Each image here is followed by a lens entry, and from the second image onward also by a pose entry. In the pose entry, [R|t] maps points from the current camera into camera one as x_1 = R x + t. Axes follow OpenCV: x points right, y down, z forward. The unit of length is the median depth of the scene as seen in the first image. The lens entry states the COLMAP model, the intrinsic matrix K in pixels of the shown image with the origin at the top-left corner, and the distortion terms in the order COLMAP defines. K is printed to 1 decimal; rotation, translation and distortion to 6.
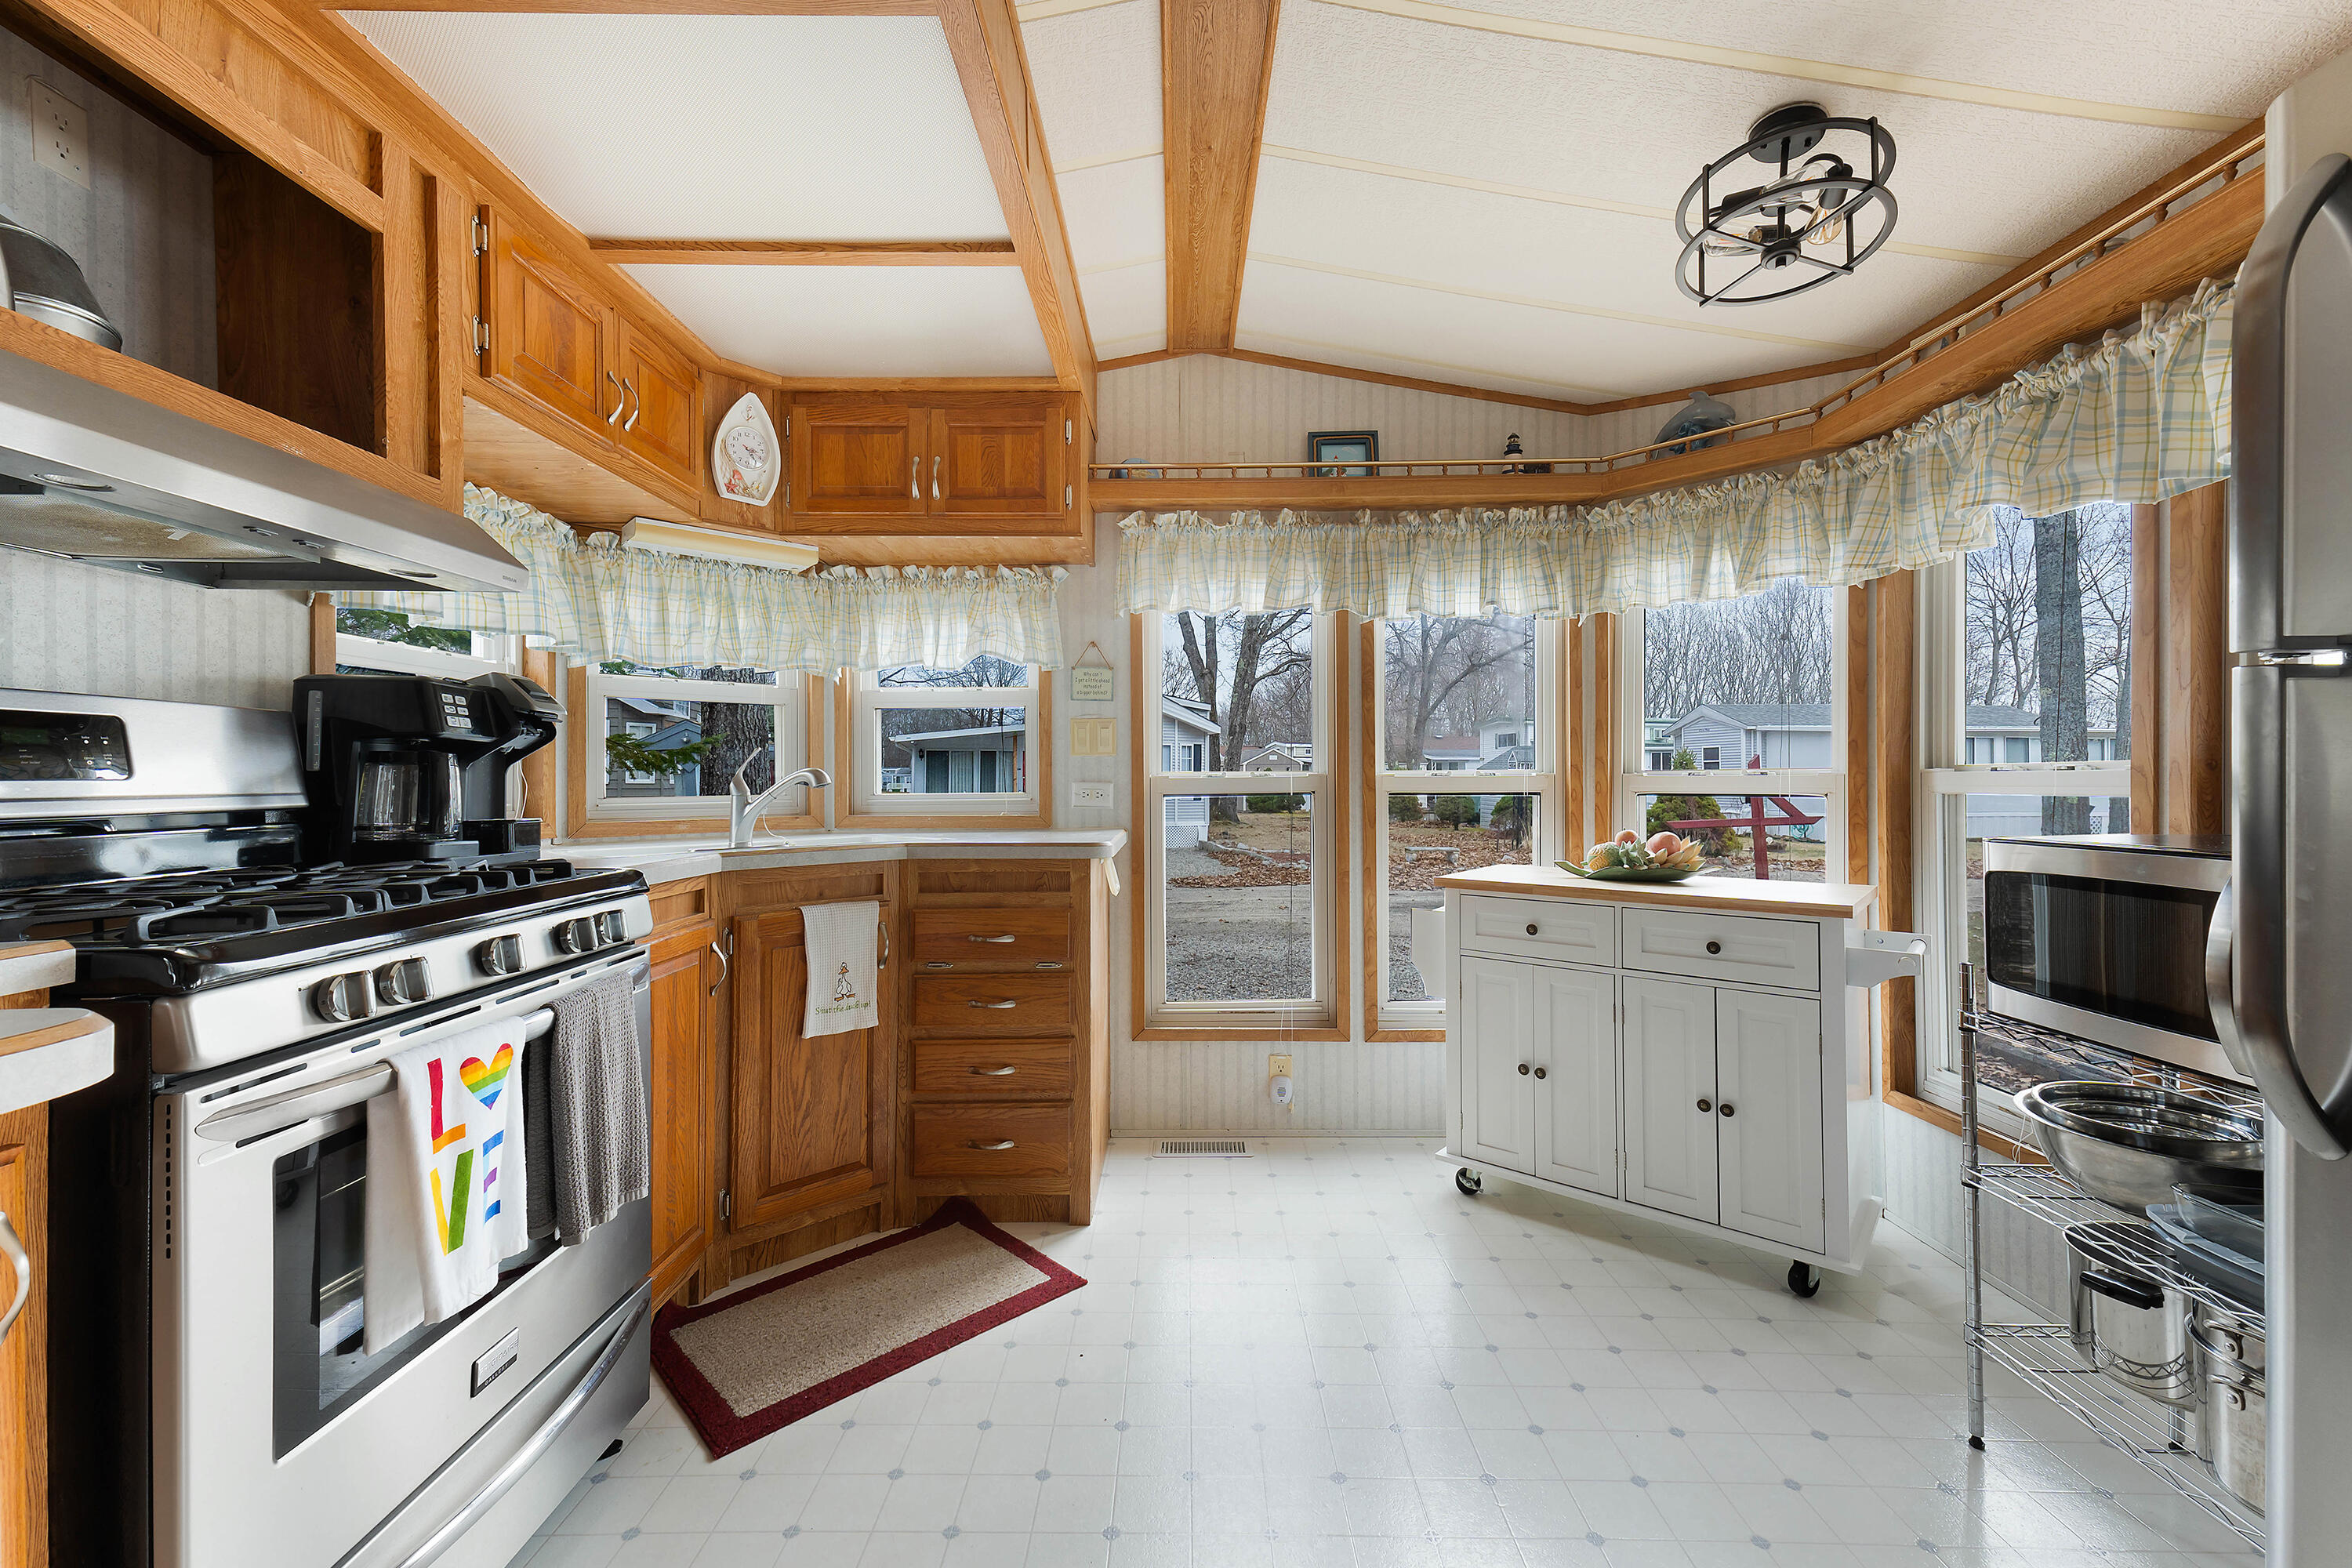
lens RADIAL K [[961.8, 0, 1172.1], [0, 961.8, 797.4], [0, 0, 1]] dist [0.014778, -0.002340]
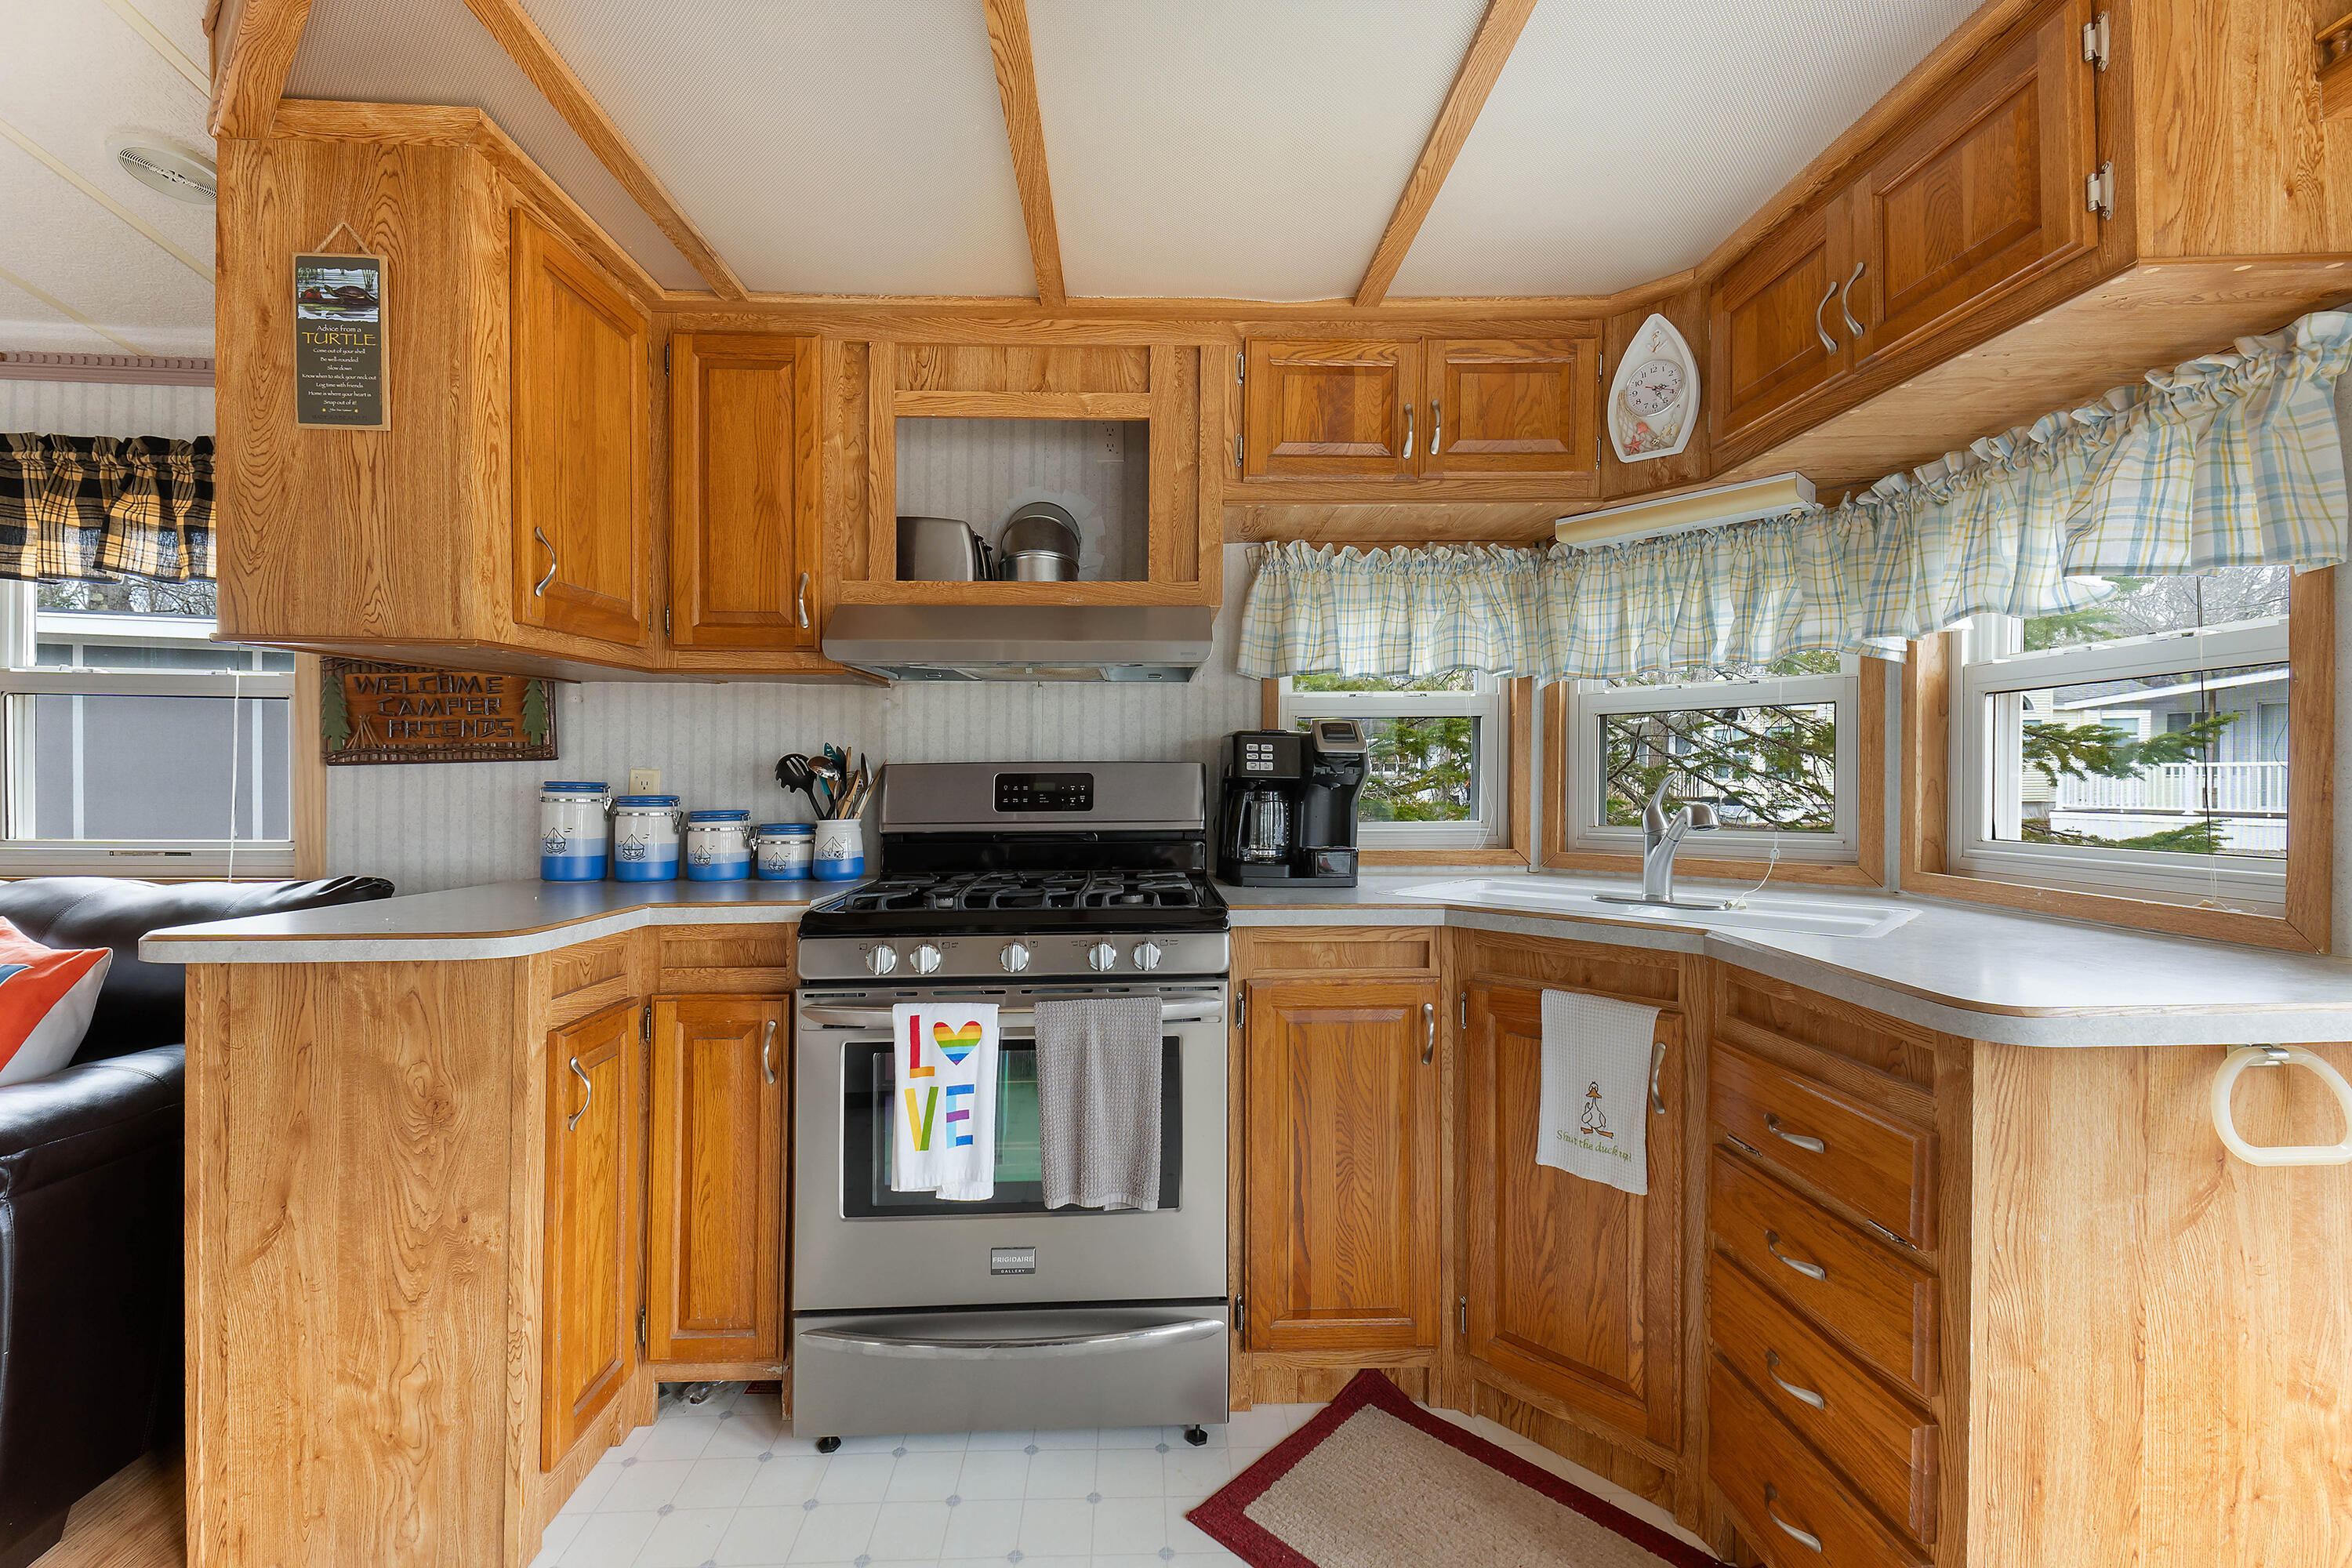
lens RADIAL K [[961.8, 0, 1160.9], [0, 961.8, 768.0], [0, 0, 1]] dist [0.014778, -0.002340]
pose [[0.028288, -0.002240, -0.999597, 0.368817], [-0.012182, 0.999922, -0.002585, -0.055838], [0.999526, 0.012250, 0.028259, 0.667940]]
